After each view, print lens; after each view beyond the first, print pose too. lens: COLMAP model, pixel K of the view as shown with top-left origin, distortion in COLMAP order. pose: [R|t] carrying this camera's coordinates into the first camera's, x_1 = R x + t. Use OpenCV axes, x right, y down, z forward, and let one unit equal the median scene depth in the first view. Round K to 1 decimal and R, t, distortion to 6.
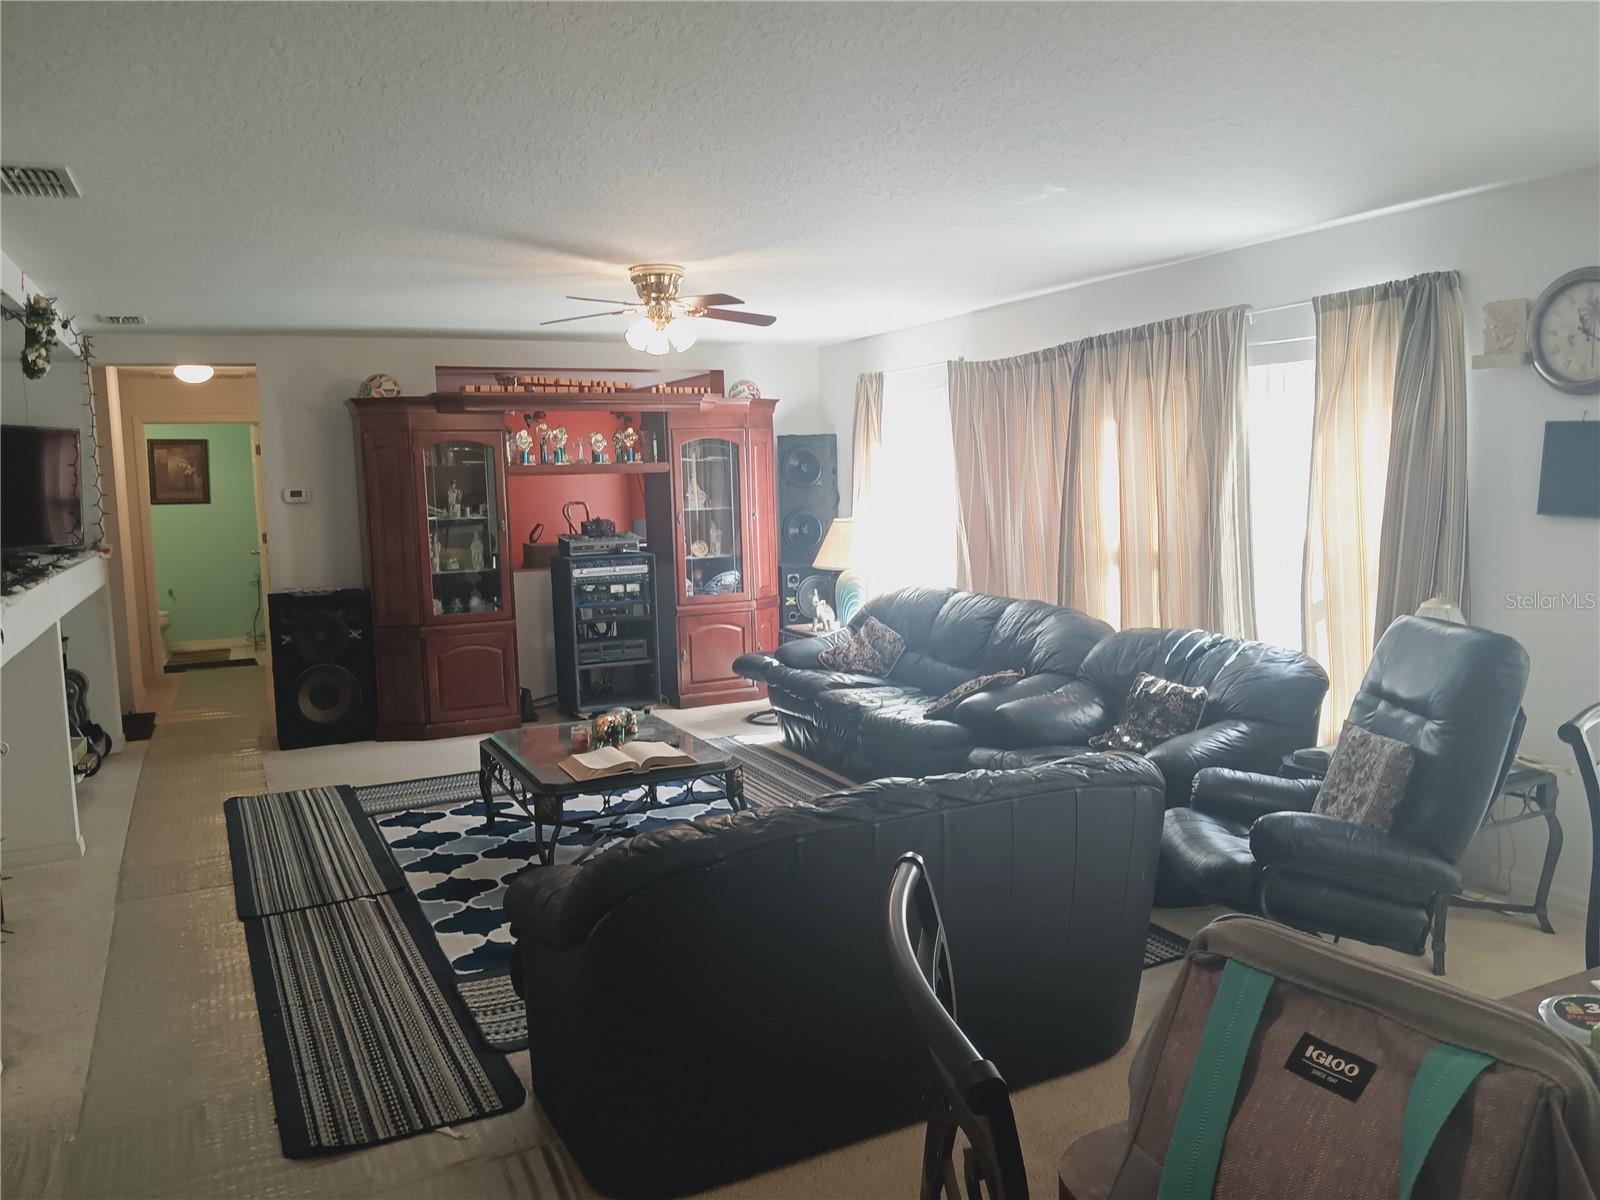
lens RADIAL K [[1216.1, 0, 798.6], [0, 1216.1, 600.6], [0, 0, 1]] dist [0.012088, -0.012488]
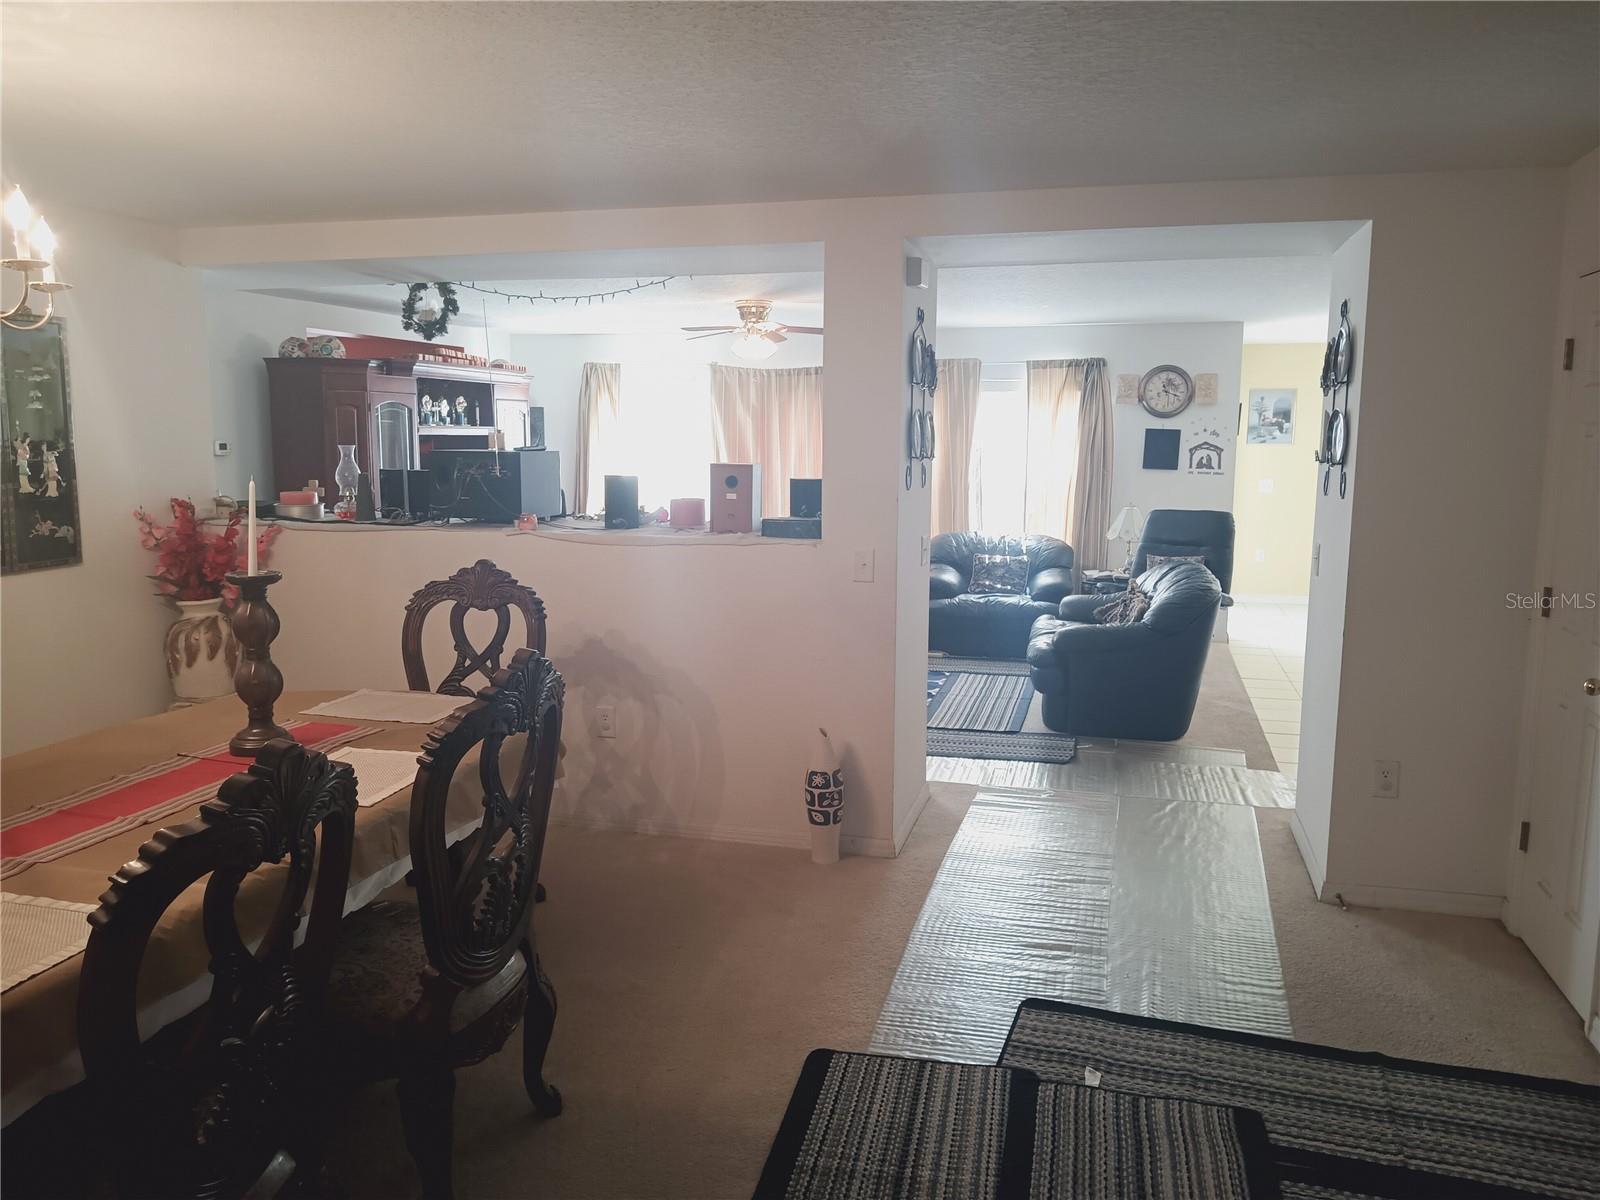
lens RADIAL K [[1216.1, 0, 795.5], [0, 1216.1, 599.1], [0, 0, 1]] dist [0.012088, -0.012488]
pose [[0.655310, -0.071622, 0.751957, -1.274436], [0.056935, 0.997346, 0.045378, 0.028509], [-0.753211, 0.013076, 0.657649, -0.023268]]
